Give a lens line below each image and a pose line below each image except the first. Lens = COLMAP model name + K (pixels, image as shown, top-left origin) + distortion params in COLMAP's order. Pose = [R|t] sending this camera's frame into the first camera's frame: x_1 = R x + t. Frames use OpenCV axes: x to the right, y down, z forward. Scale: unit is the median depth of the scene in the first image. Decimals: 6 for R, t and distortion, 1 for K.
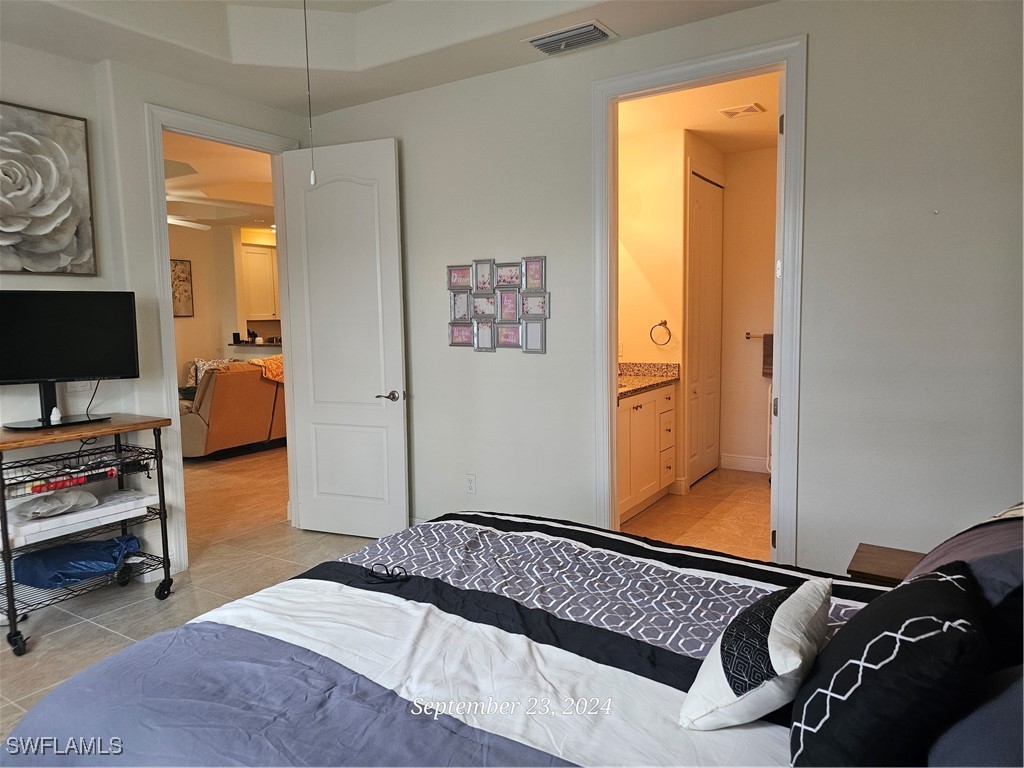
lens RADIAL K [[684.5, 0, 509.1], [0, 684.5, 379.6], [0, 0, 1]] dist [0.051666, -0.042502]
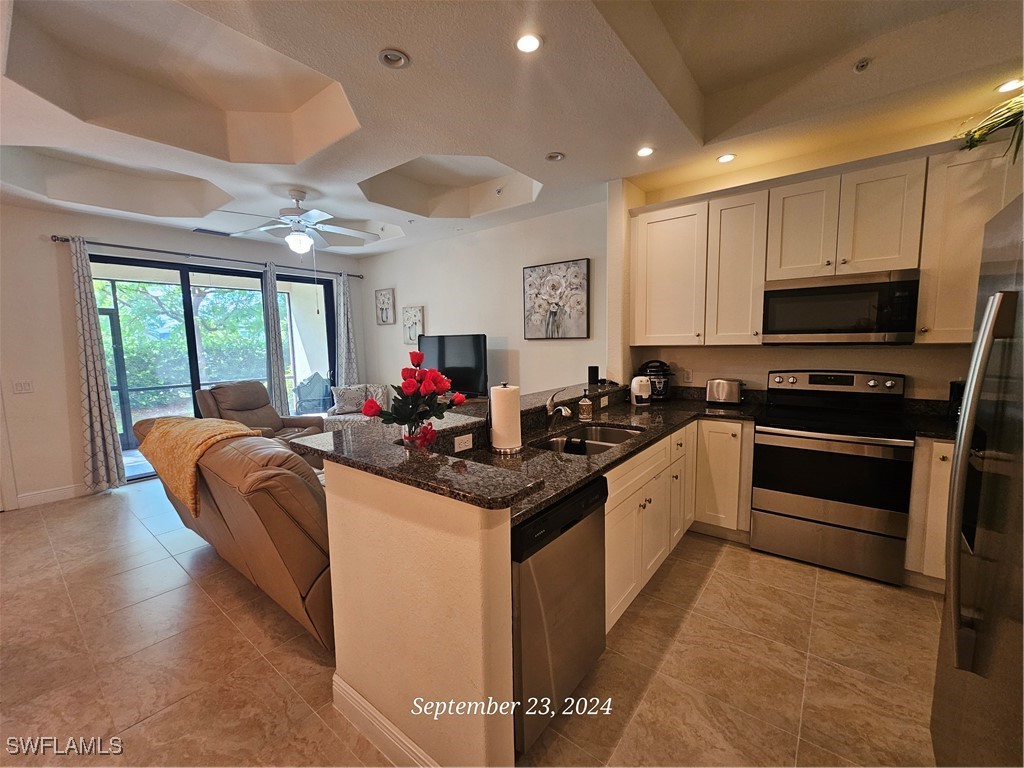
lens RADIAL K [[416.3, 0, 513.0], [0, 416.3, 384.7], [0, 0, 1]] dist [0.000834, -0.001489]
pose [[-0.087439, 0.132284, -0.987348, -0.030750], [-0.076572, 0.987319, 0.139061, -0.136047], [0.993223, 0.087763, -0.076201, 1.336376]]
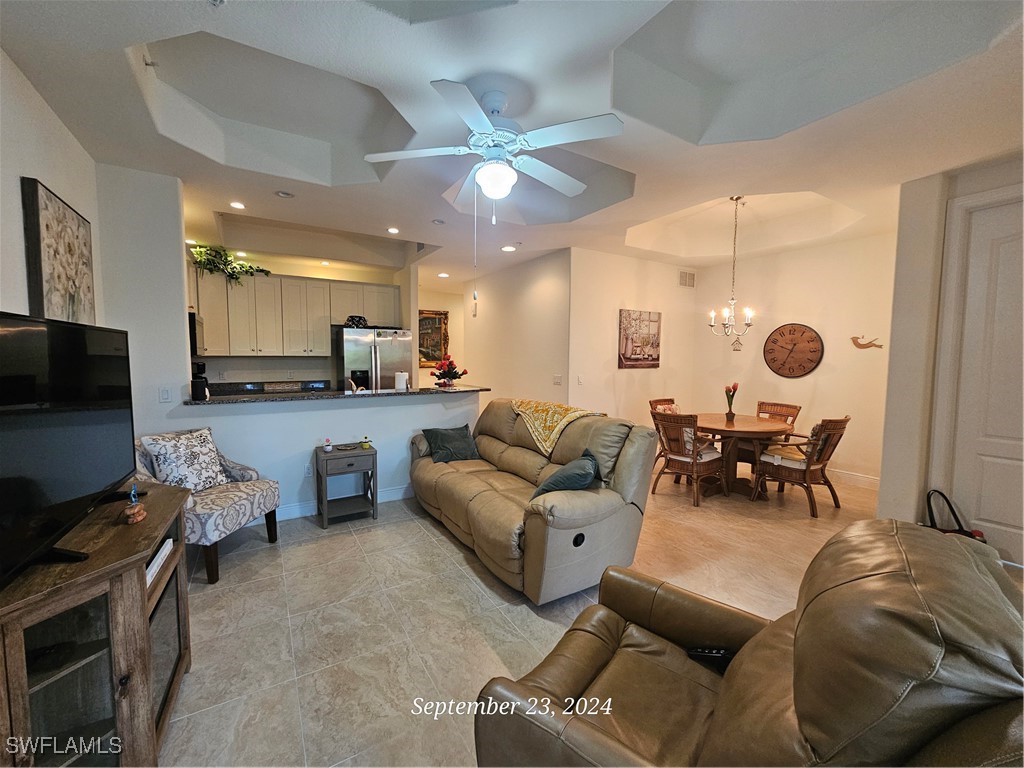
lens RADIAL K [[416.3, 0, 508.9], [0, 416.3, 384.6], [0, 0, 1]] dist [0.000834, -0.001489]
pose [[0.435625, -0.036863, 0.899373, -0.812945], [0.072067, 0.997382, 0.005973, -0.068049], [-0.897239, 0.062213, 0.437141, 0.889578]]
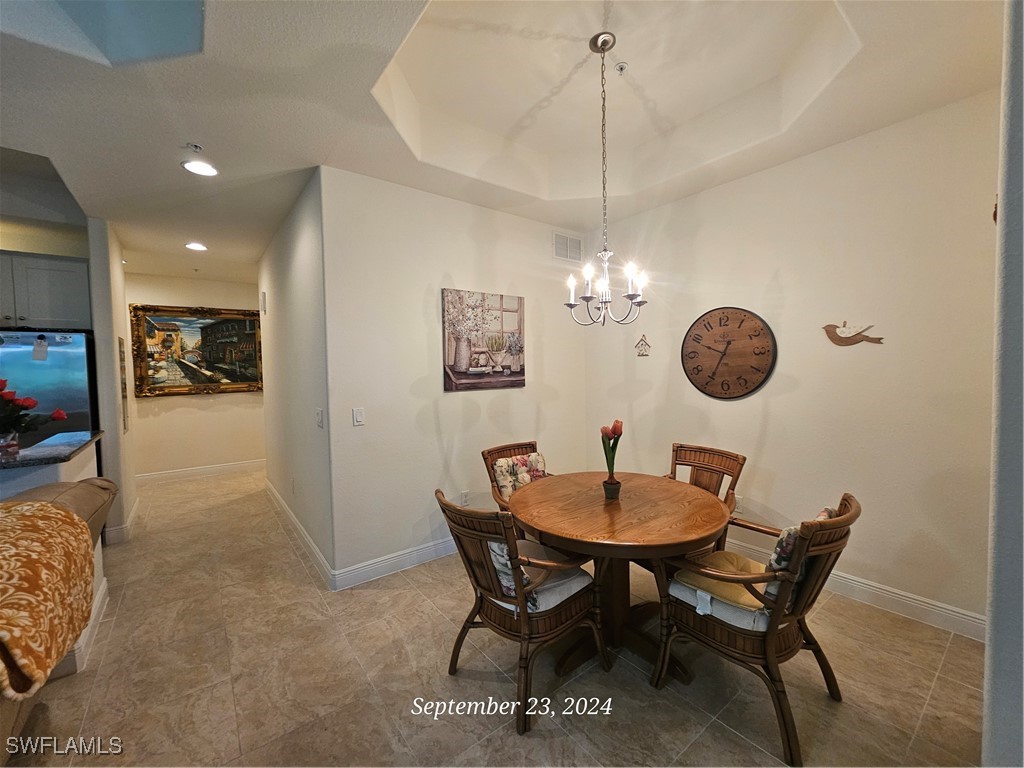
lens RADIAL K [[416.3, 0, 510.5], [0, 416.3, 384.9], [0, 0, 1]] dist [0.000834, -0.001489]
pose [[0.331767, -0.021140, 0.943124, -0.411545], [0.104219, 0.994451, -0.014371, -0.071855], [-0.937587, 0.103059, 0.332129, 0.826833]]
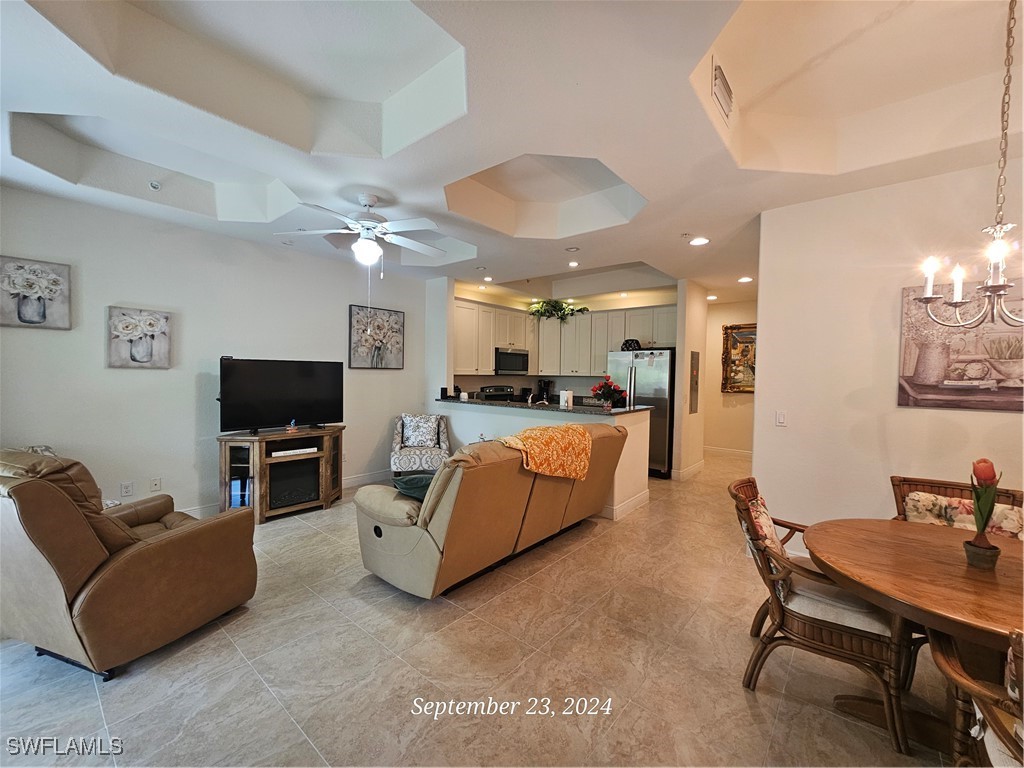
lens RADIAL K [[416.3, 0, 515.0], [0, 416.3, 384.2], [0, 0, 1]] dist [0.000834, -0.001489]
pose [[0.992422, 0.042519, -0.115285, -0.322256], [-0.050341, 0.996562, -0.065805, -0.055088], [0.112091, 0.071109, 0.991150, 0.610423]]
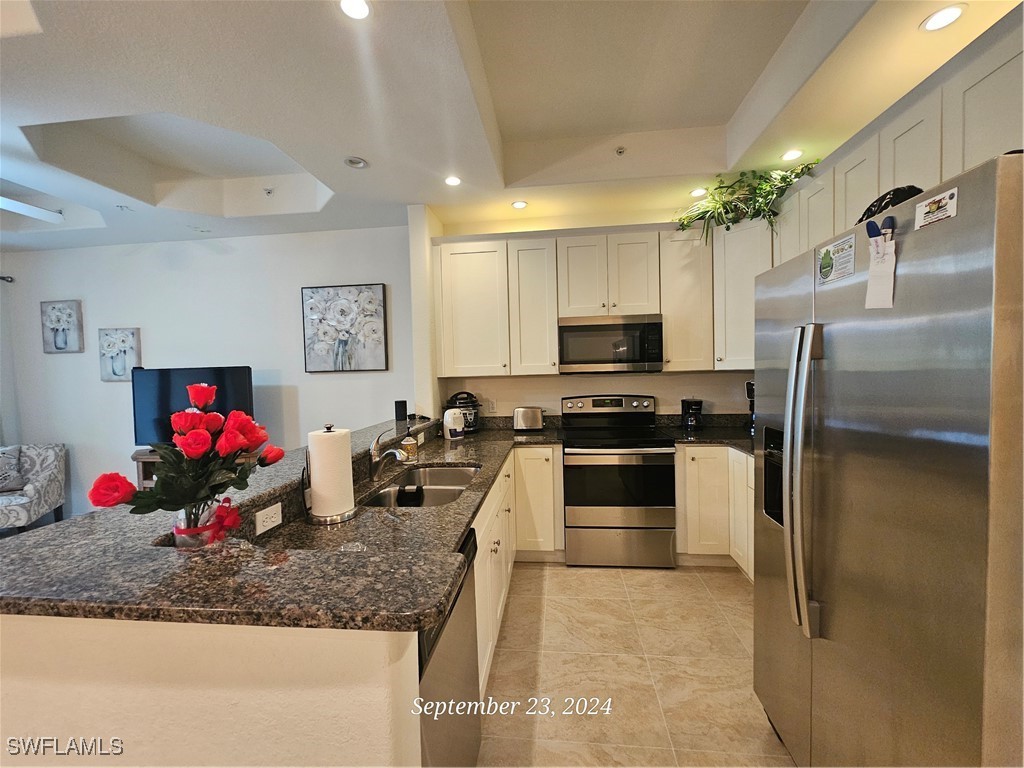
lens RADIAL K [[416.3, 0, 513.0], [0, 416.3, 384.8], [0, 0, 1]] dist [0.000834, -0.001489]
pose [[0.448578, 0.045028, -0.892609, -0.081407], [-0.071774, 0.997319, 0.014240, -0.127689], [0.890857, 0.057679, 0.450608, 1.295502]]
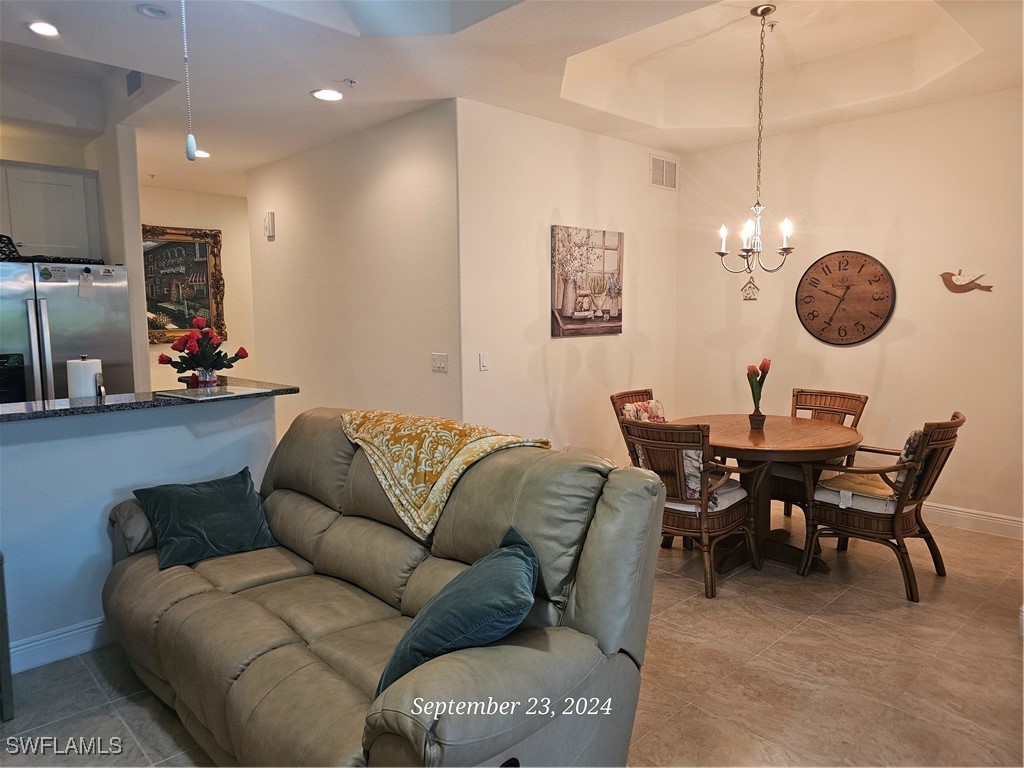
lens RADIAL K [[684.5, 0, 506.0], [0, 684.5, 381.0], [0, 0, 1]] dist [0.051666, -0.042502]
pose [[0.233802, -0.075001, 0.969387, -0.698762], [0.101127, 0.993489, 0.052475, -0.075749], [-0.967011, 0.085763, 0.239864, 0.928911]]
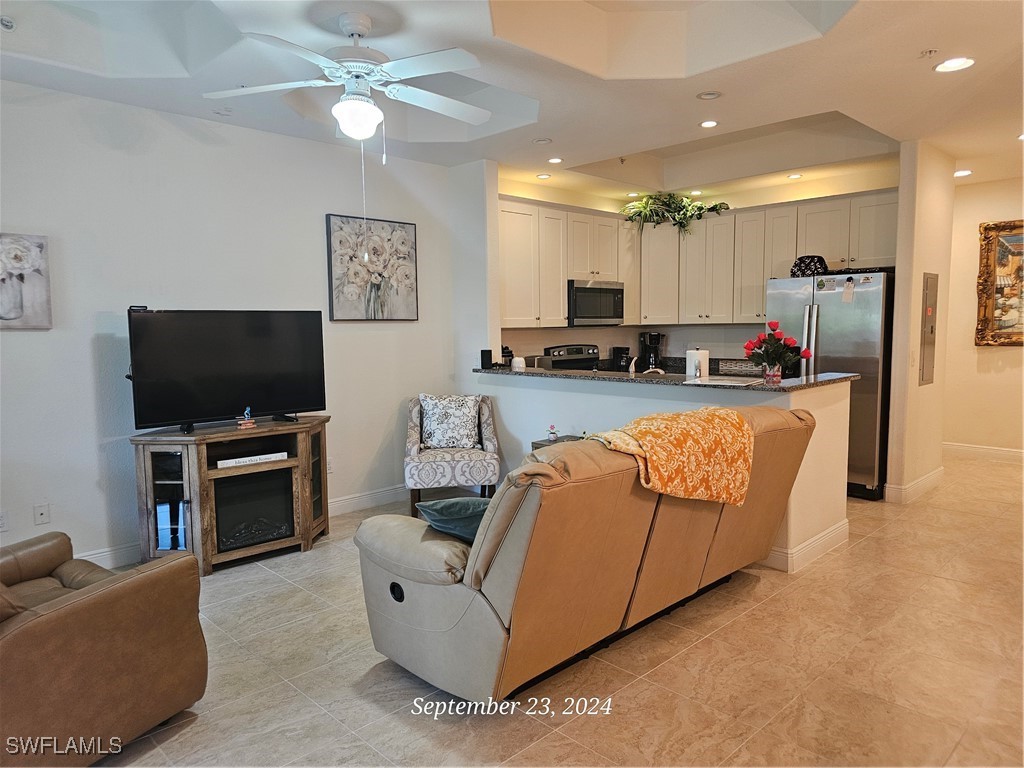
lens RADIAL K [[684.5, 0, 525.8], [0, 684.5, 385.5], [0, 0, 1]] dist [0.051666, -0.042502]
pose [[0.978251, 0.031348, -0.205041, -0.342073], [-0.031680, 0.999497, 0.001664, -0.055742], [0.204990, 0.004868, 0.978752, 0.627459]]
